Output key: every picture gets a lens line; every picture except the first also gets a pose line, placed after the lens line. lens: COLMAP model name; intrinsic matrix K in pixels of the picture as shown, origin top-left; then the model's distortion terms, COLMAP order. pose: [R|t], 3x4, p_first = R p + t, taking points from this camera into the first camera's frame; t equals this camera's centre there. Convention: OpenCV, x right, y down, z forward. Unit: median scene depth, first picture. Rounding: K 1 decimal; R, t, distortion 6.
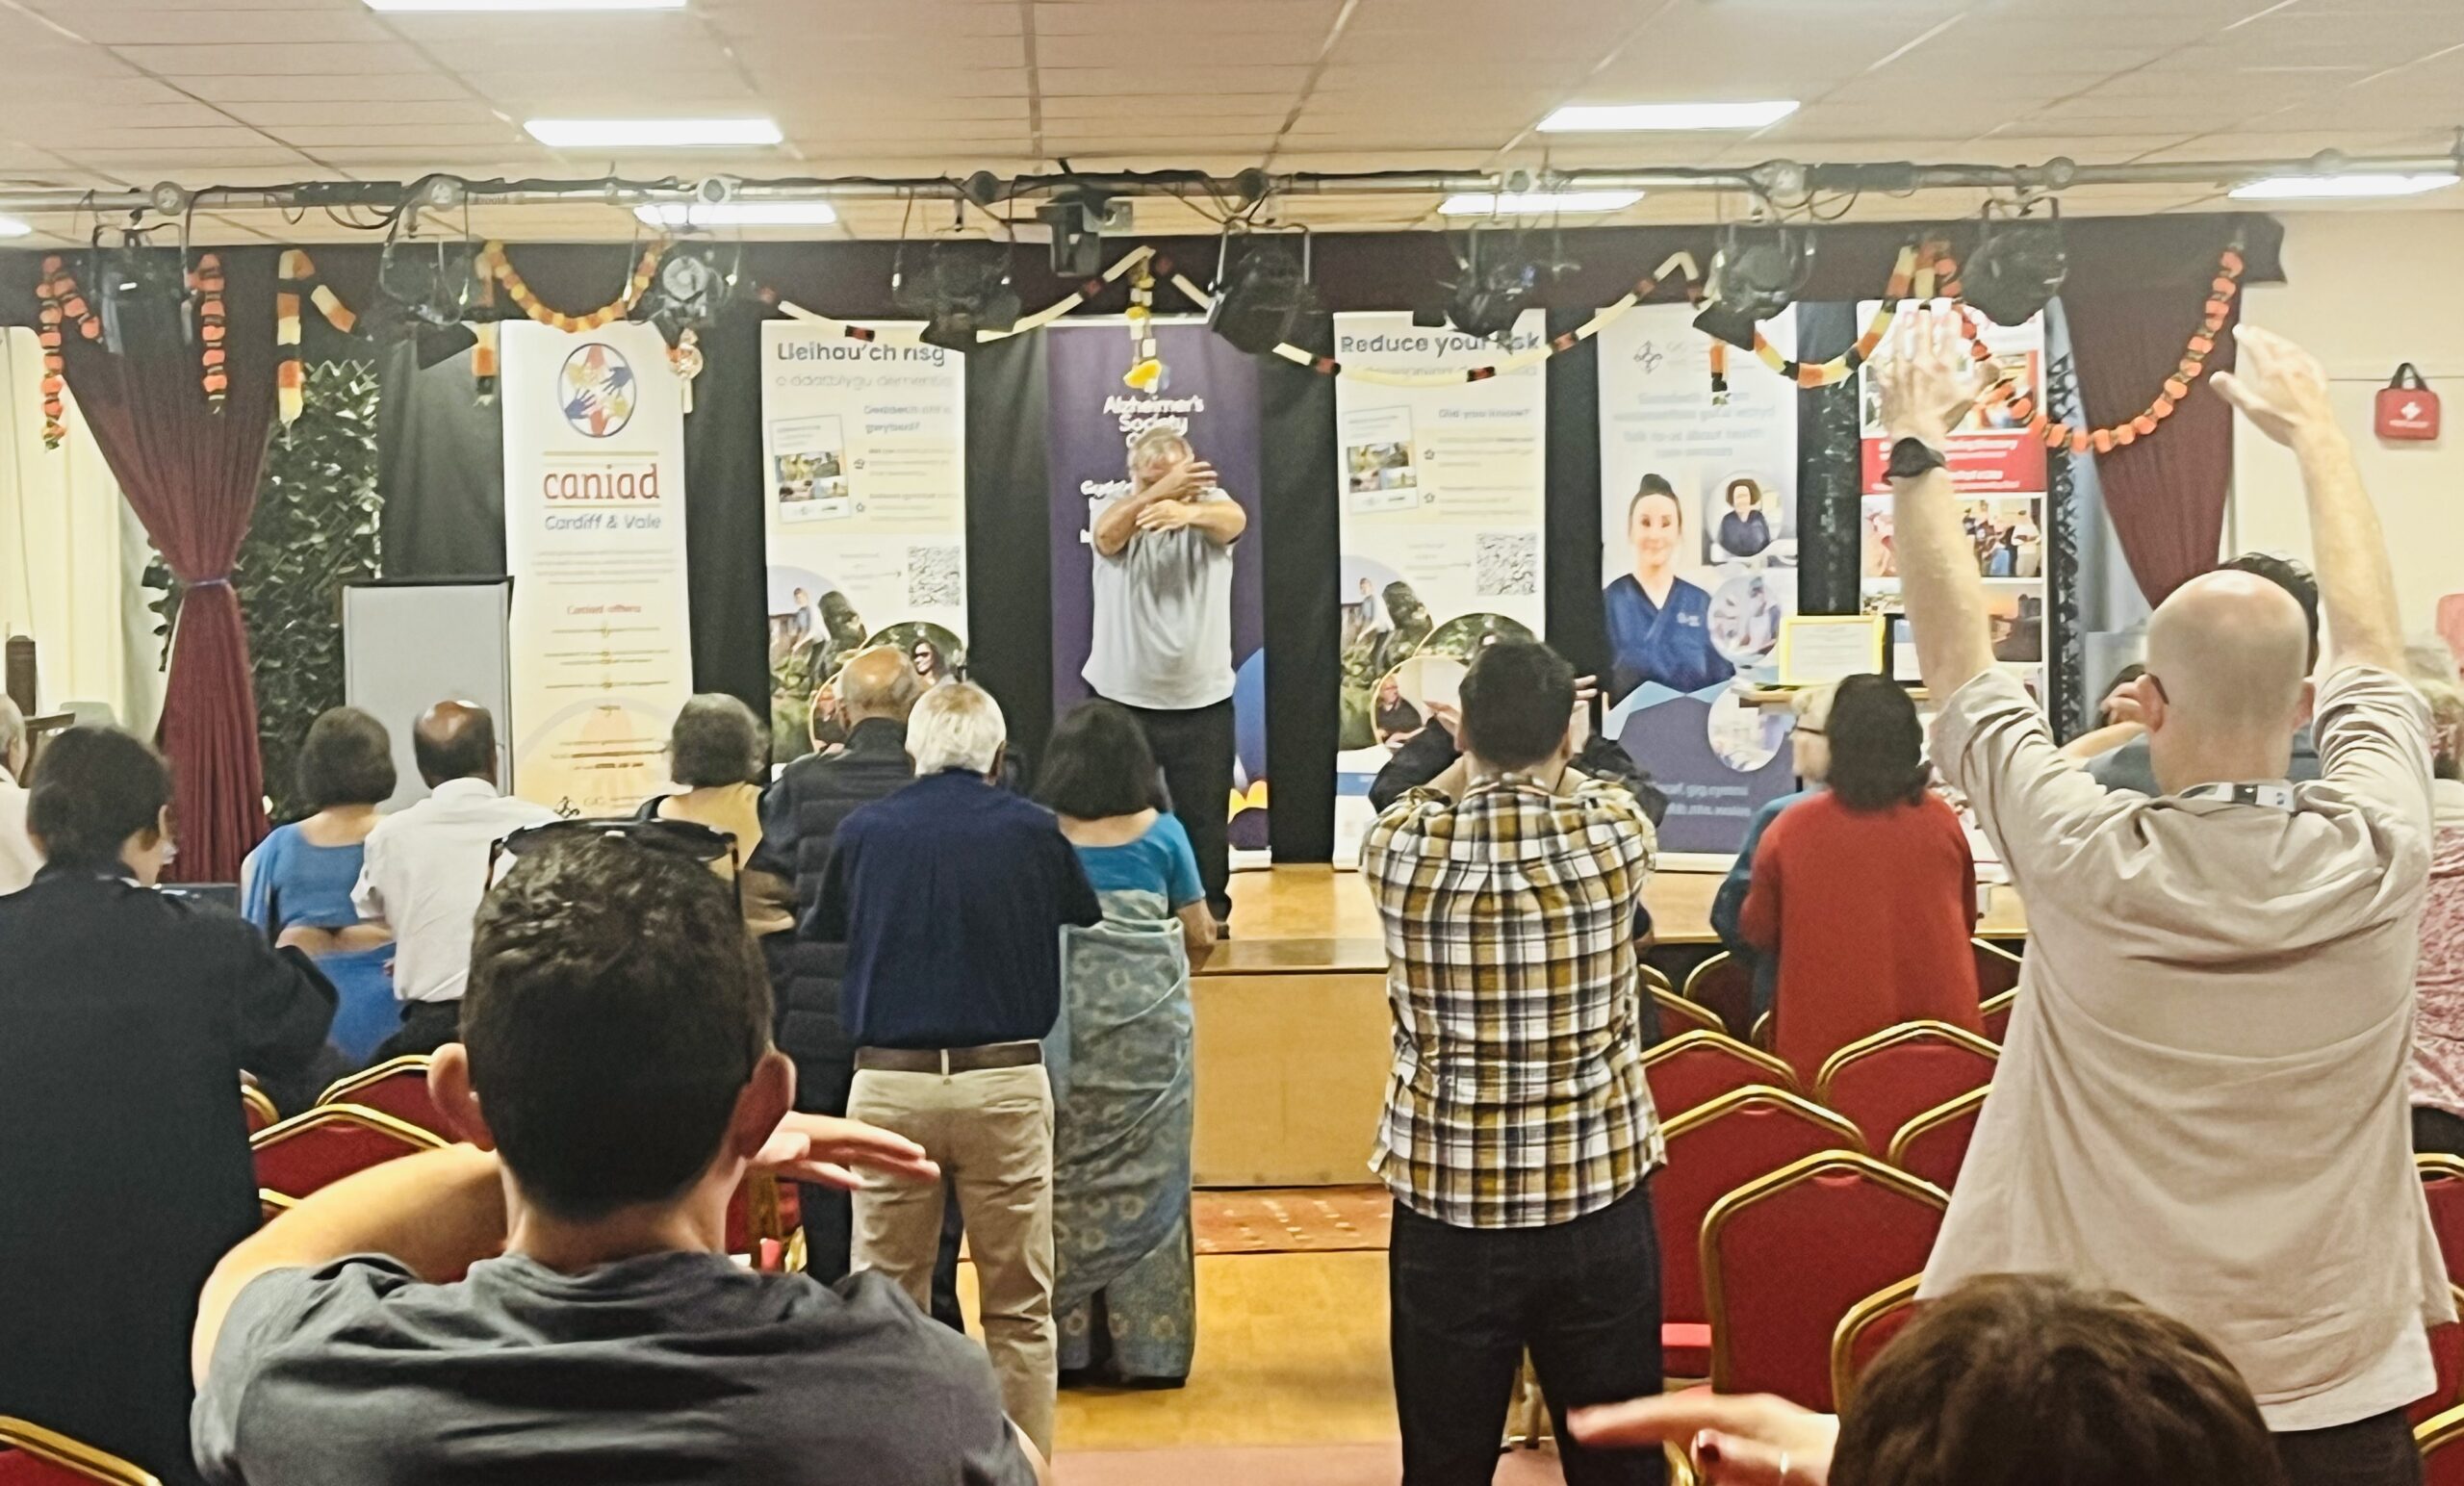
lens RADIAL K [[4988.4, 0, 1235.4], [0, 4988.4, 582.9], [0, 0, 1]] dist [0.085029, 0.090192]
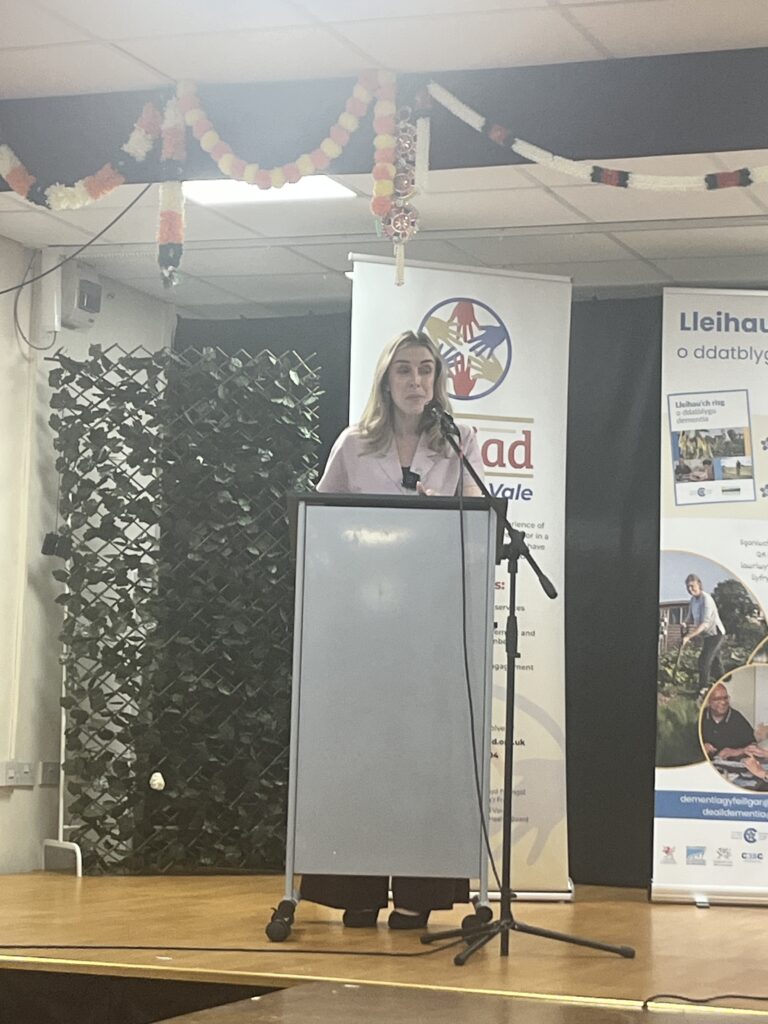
lens RADIAL K [[2339.4, 0, 407.2], [0, 2339.4, 505.6], [0, 0, 1]] dist [0.192542, -0.647086]
pose [[0.918927, 0.007643, -0.394354, 0.035006], [-0.049065, 0.994261, -0.095062, 0.032606], [0.391365, 0.106704, 0.914028, 0.600116]]
